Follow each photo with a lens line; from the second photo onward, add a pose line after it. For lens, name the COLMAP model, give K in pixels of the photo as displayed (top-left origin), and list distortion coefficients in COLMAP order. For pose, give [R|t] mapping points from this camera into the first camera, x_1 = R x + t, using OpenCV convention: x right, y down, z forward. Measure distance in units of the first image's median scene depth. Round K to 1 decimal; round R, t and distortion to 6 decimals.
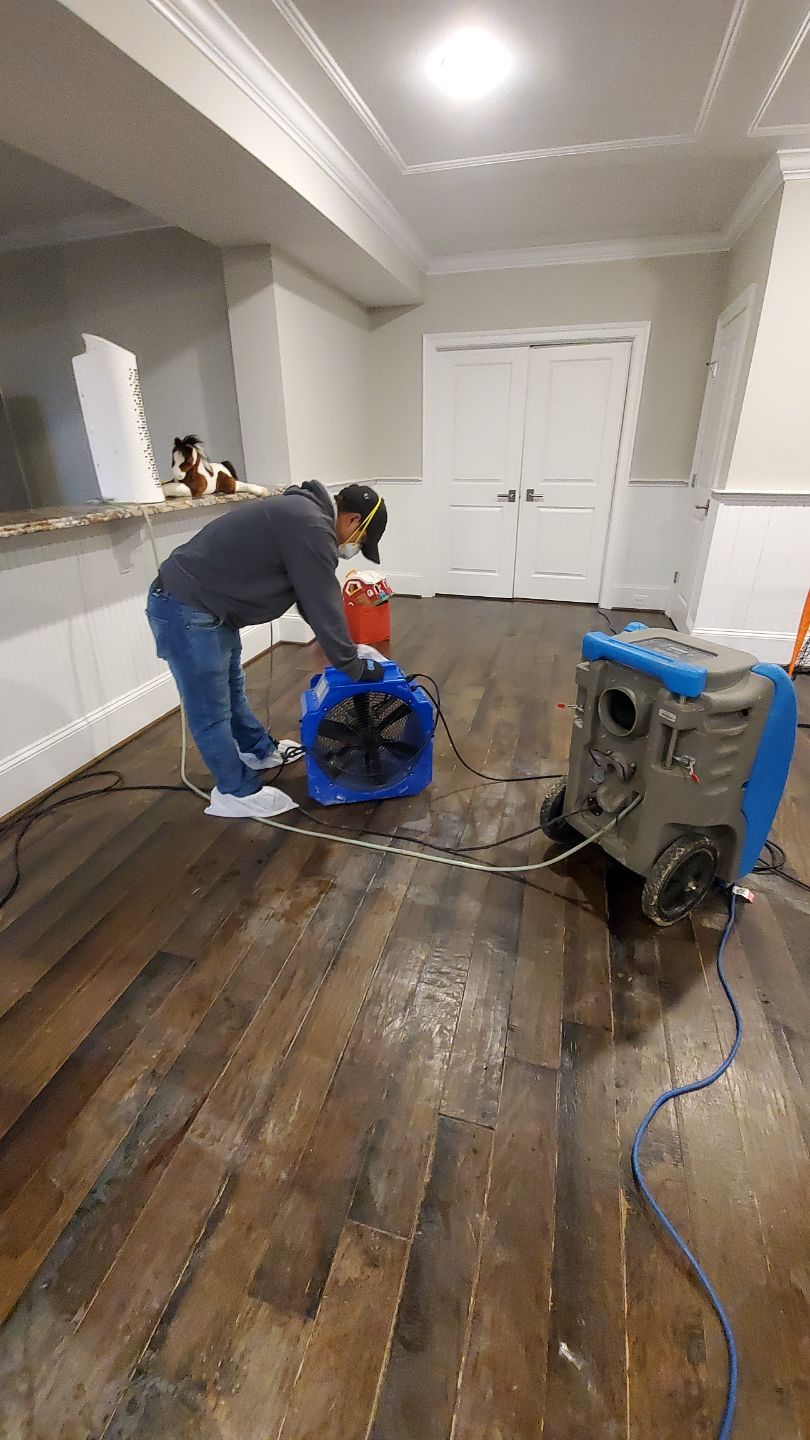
lens RADIAL K [[567.9, 0, 405.0], [0, 567.9, 720.0], [0, 0, 1]] dist [0.015712, -0.012060]
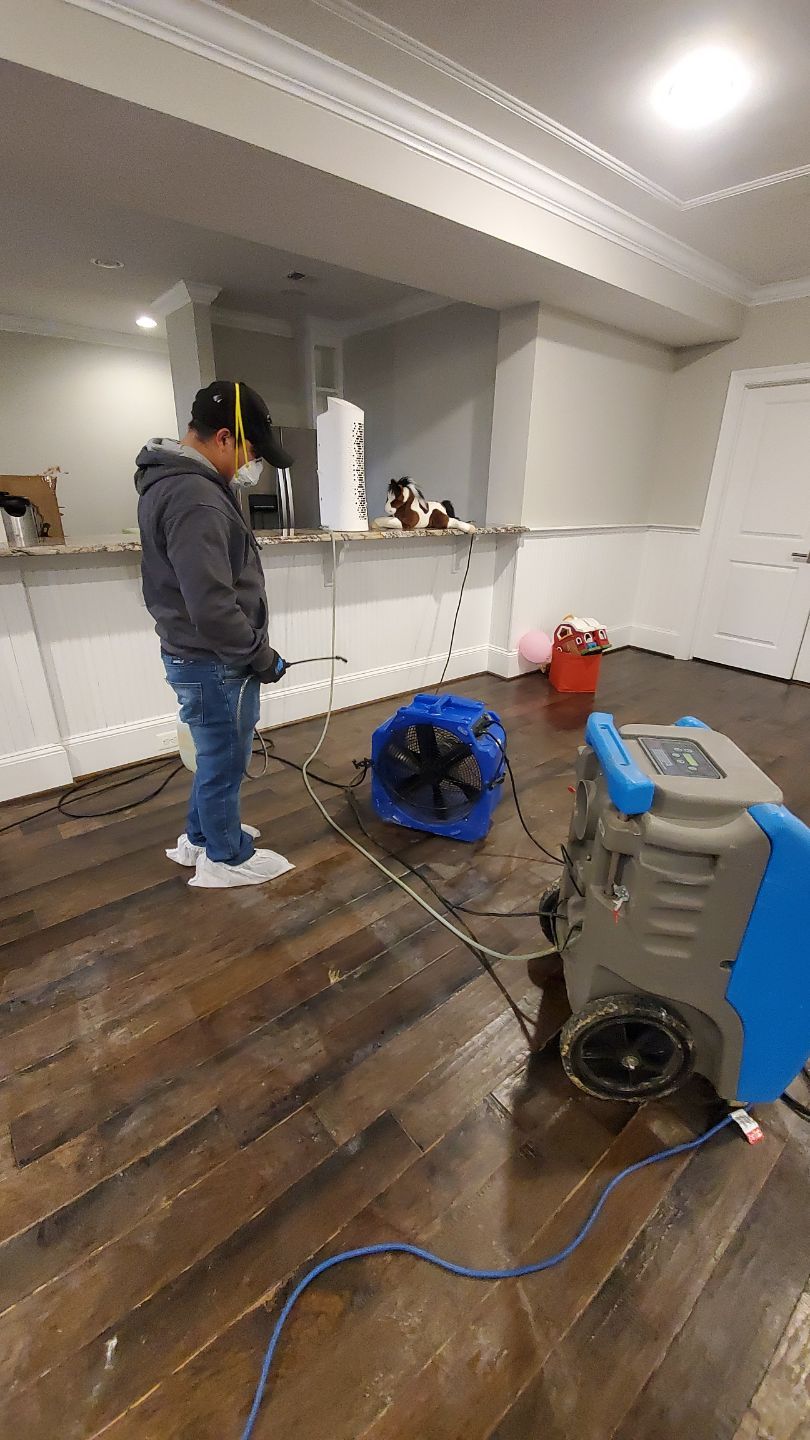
lens RADIAL K [[567.9, 0, 405.0], [0, 567.9, 720.0], [0, 0, 1]] dist [0.015712, -0.012060]
pose [[0.821274, 0.241044, -0.517113, 0.382883], [-0.270949, 0.962420, 0.018297, -0.058510], [0.502091, 0.125084, 0.855721, 0.095722]]
